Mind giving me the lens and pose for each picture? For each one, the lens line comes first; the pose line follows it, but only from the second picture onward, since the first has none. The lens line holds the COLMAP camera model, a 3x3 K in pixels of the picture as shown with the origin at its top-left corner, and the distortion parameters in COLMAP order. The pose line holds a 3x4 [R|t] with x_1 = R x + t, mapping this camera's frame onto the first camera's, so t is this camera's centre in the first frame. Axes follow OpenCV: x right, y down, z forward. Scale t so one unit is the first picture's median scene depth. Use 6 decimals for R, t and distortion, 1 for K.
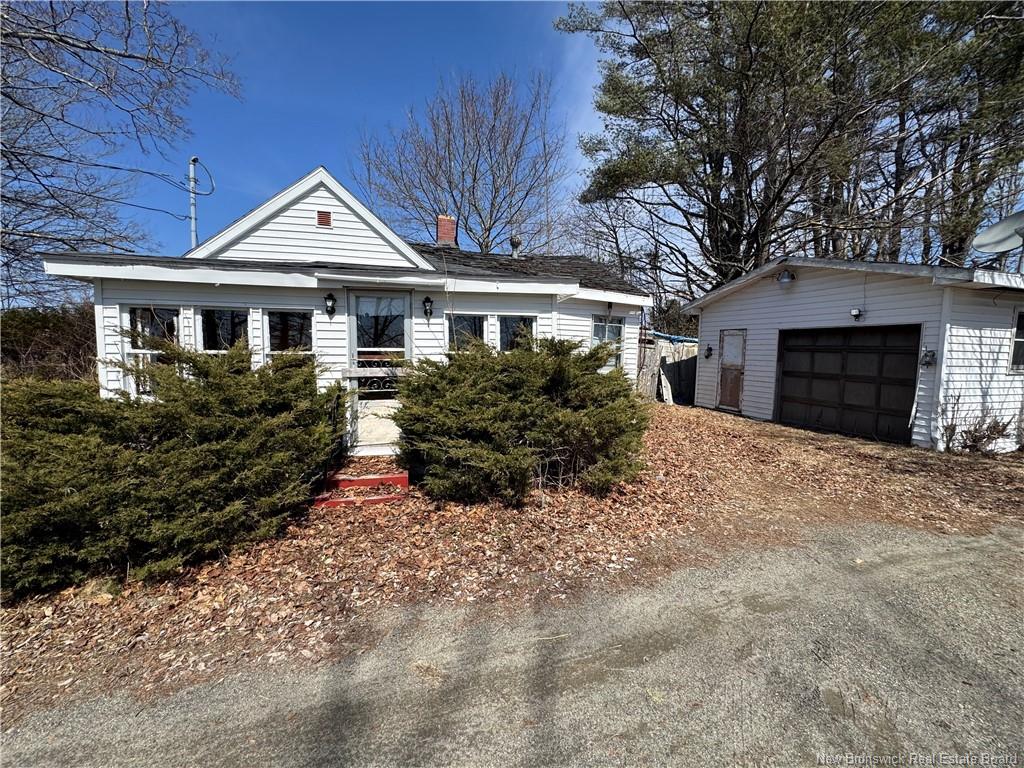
lens RADIAL K [[404.0, 0, 512.7], [0, 404.0, 386.2], [0, 0, 1]] dist [-0.000875, 0.000051]
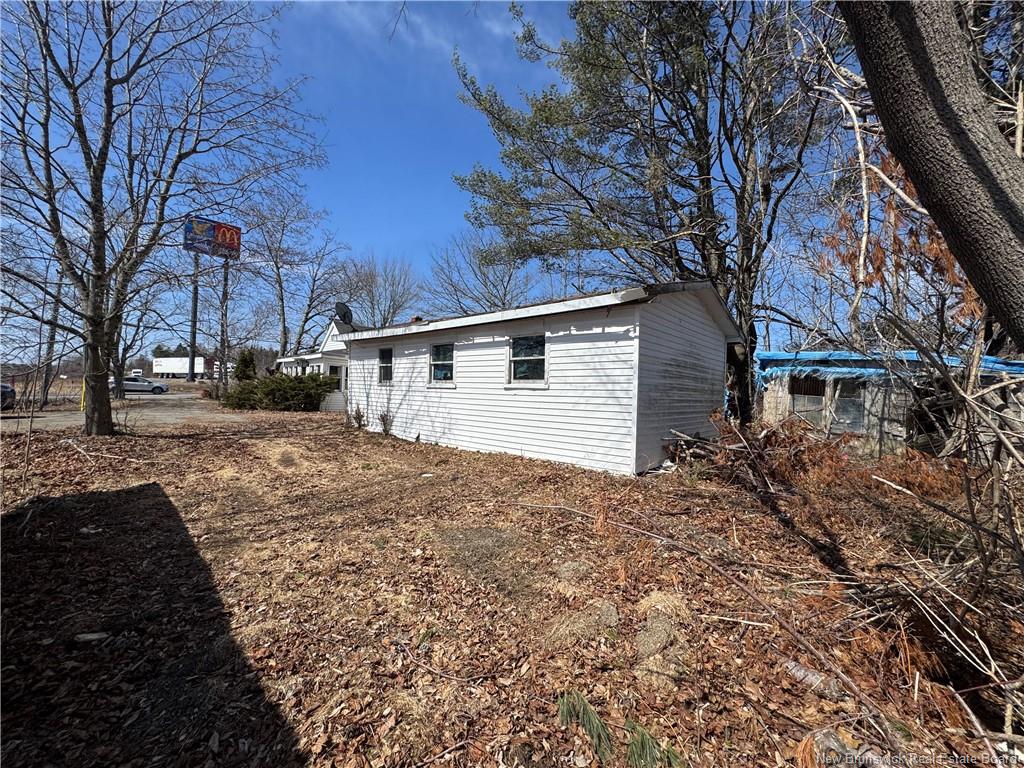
lens RADIAL K [[404.0, 0, 519.8], [0, 404.0, 379.4], [0, 0, 1]] dist [-0.000875, 0.000051]
pose [[0.523744, -0.010841, -0.851807, 3.192687], [-0.089859, 0.993637, -0.067897, 0.007219], [0.847123, 0.112104, 0.519437, 0.667076]]
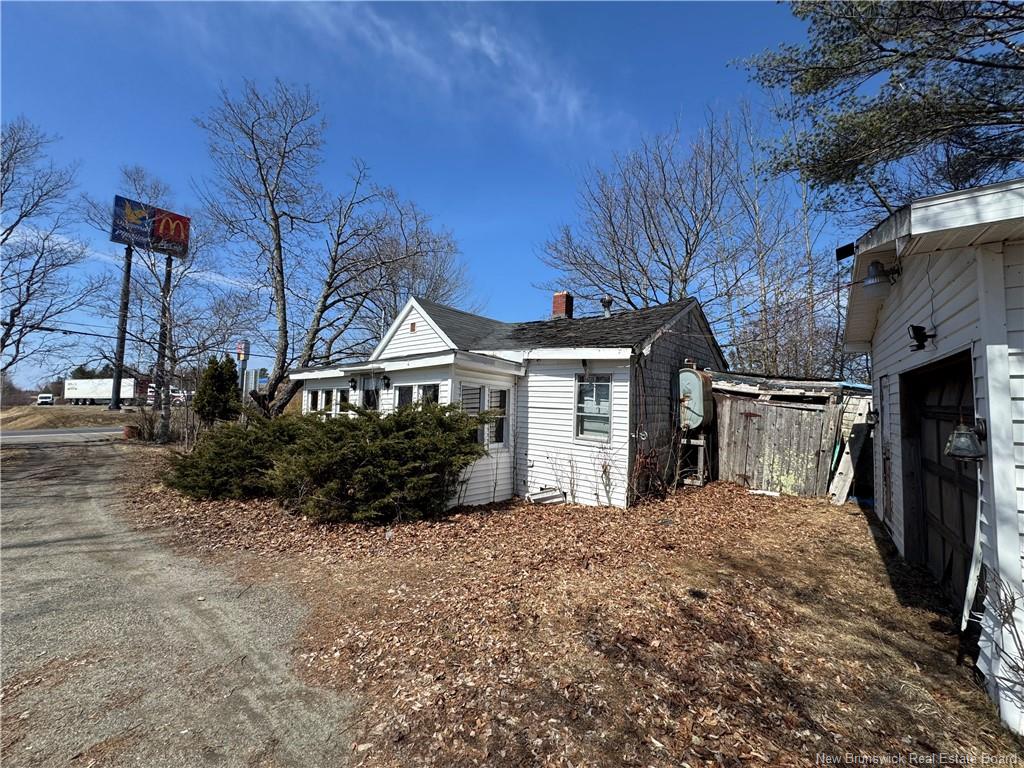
lens RADIAL K [[404.0, 0, 514.8], [0, 404.0, 382.8], [0, 0, 1]] dist [-0.000875, 0.000051]
pose [[0.598765, -0.050398, -0.799338, 1.104718], [-0.072463, 0.990516, -0.116732, -0.050852], [0.797640, 0.127817, 0.589434, 0.452549]]
